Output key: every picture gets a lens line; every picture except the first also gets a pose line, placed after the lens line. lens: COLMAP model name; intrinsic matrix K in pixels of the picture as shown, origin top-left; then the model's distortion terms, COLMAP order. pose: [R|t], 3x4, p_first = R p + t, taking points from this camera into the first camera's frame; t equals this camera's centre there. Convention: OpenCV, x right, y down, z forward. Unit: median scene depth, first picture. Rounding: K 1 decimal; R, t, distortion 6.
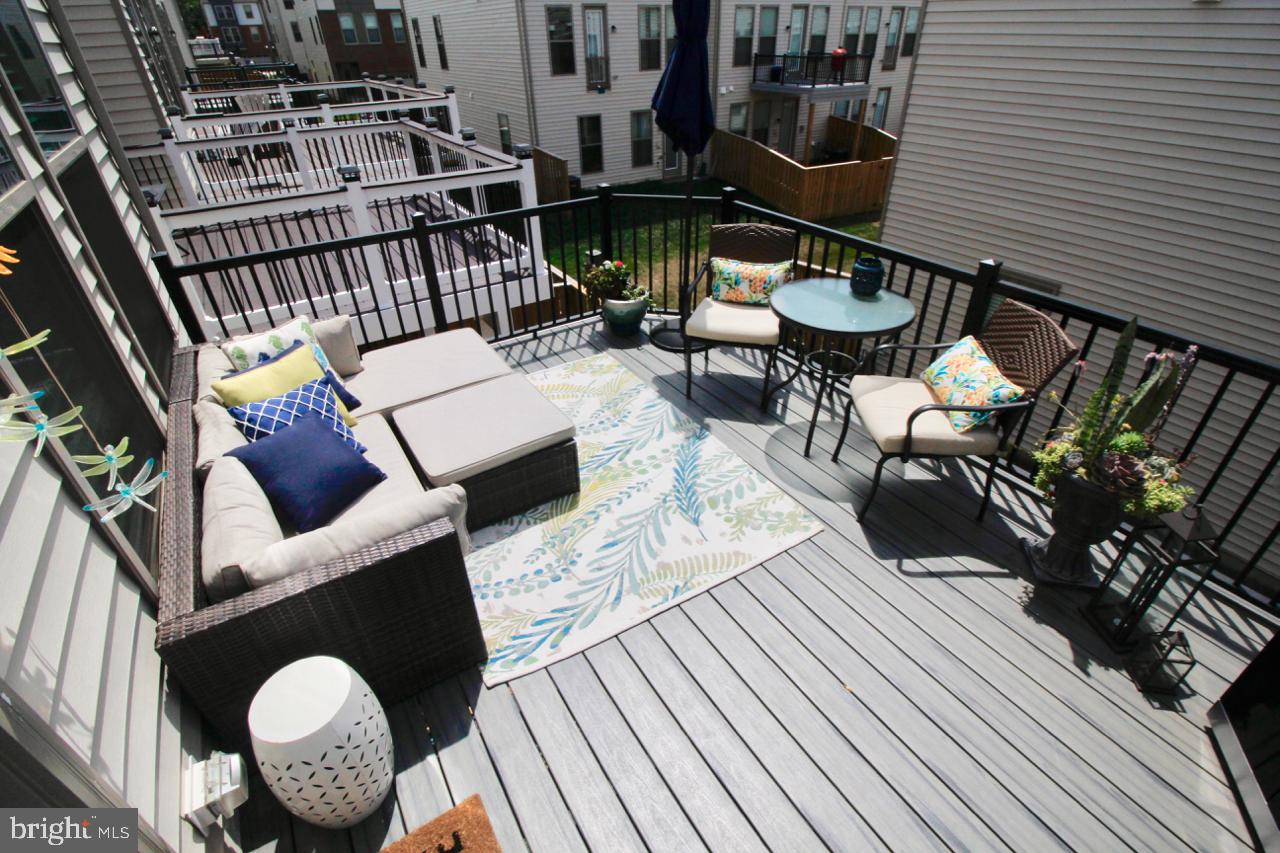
lens RADIAL K [[599.8, 0, 651.7], [0, 599.8, 423.0], [0, 0, 1]] dist [-0.003051, -0.011229]
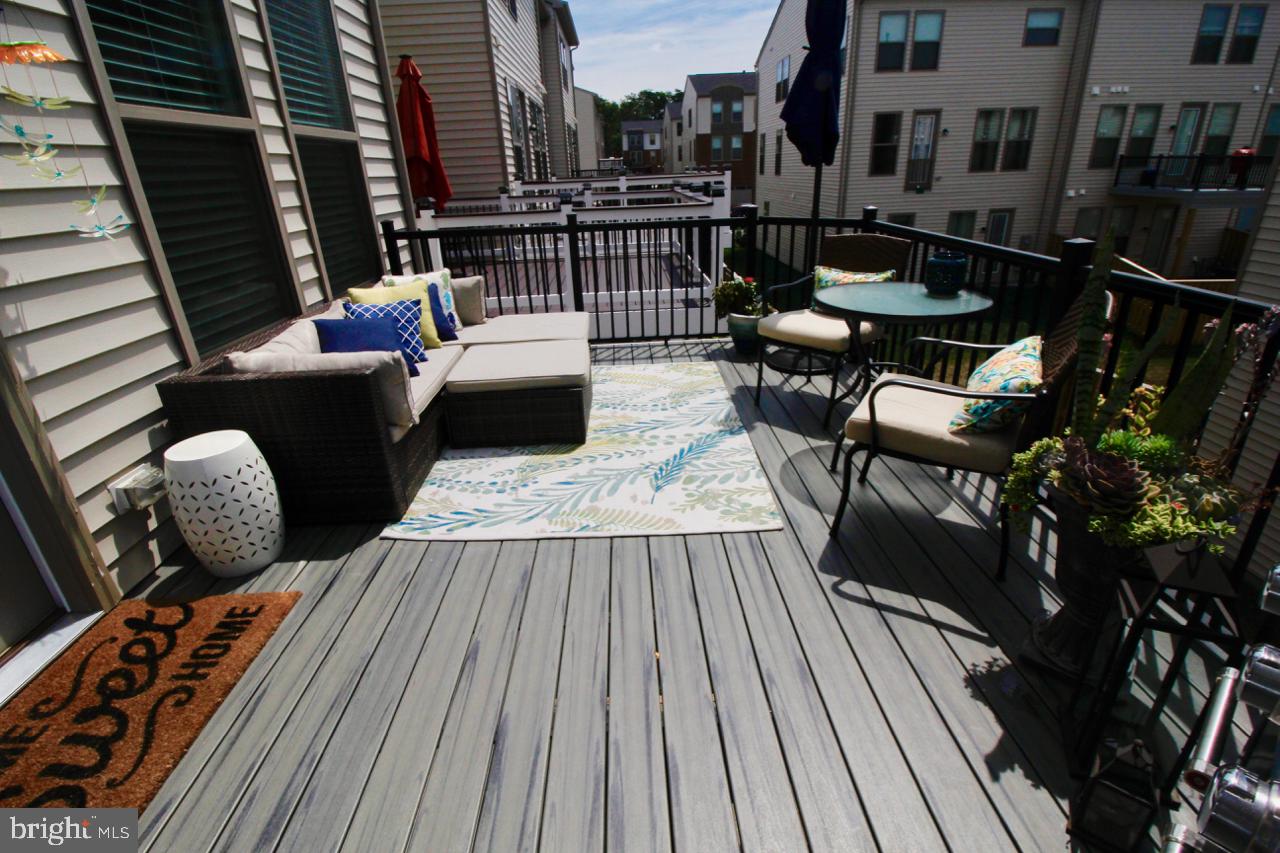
lens RADIAL K [[599.8, 0, 649.2], [0, 599.8, 427.1], [0, 0, 1]] dist [-0.003051, -0.011229]
pose [[0.860724, 0.185837, -0.473939, 0.326385], [-0.258260, 0.961691, -0.091937, 0.107945], [0.438698, 0.201532, 0.875745, 0.098262]]
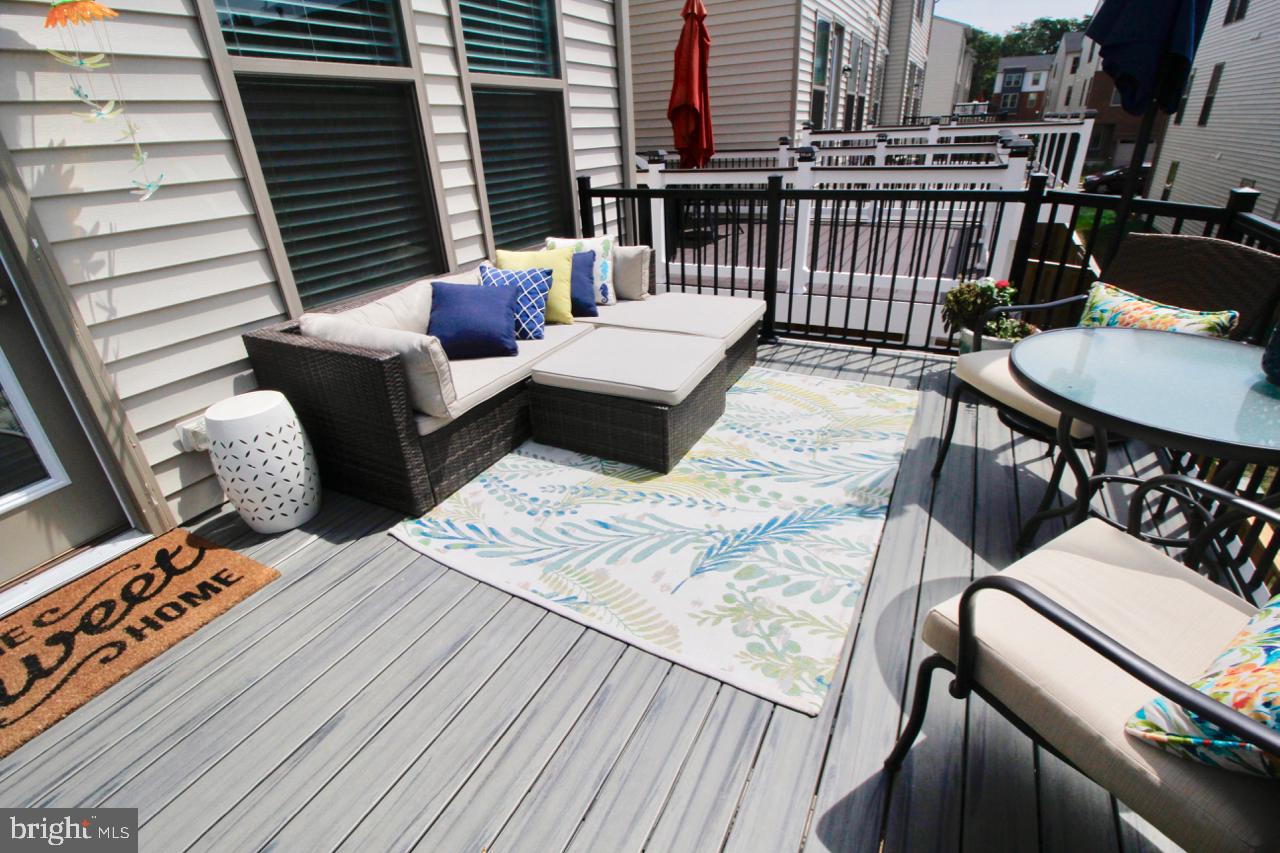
lens RADIAL K [[599.8, 0, 643.9], [0, 599.8, 426.0], [0, 0, 1]] dist [-0.003051, -0.011229]
pose [[0.491037, 0.380945, -0.783431, 0.345951], [-0.448970, 0.881347, 0.147152, -0.037630], [0.746531, 0.279480, 0.603807, 0.324906]]
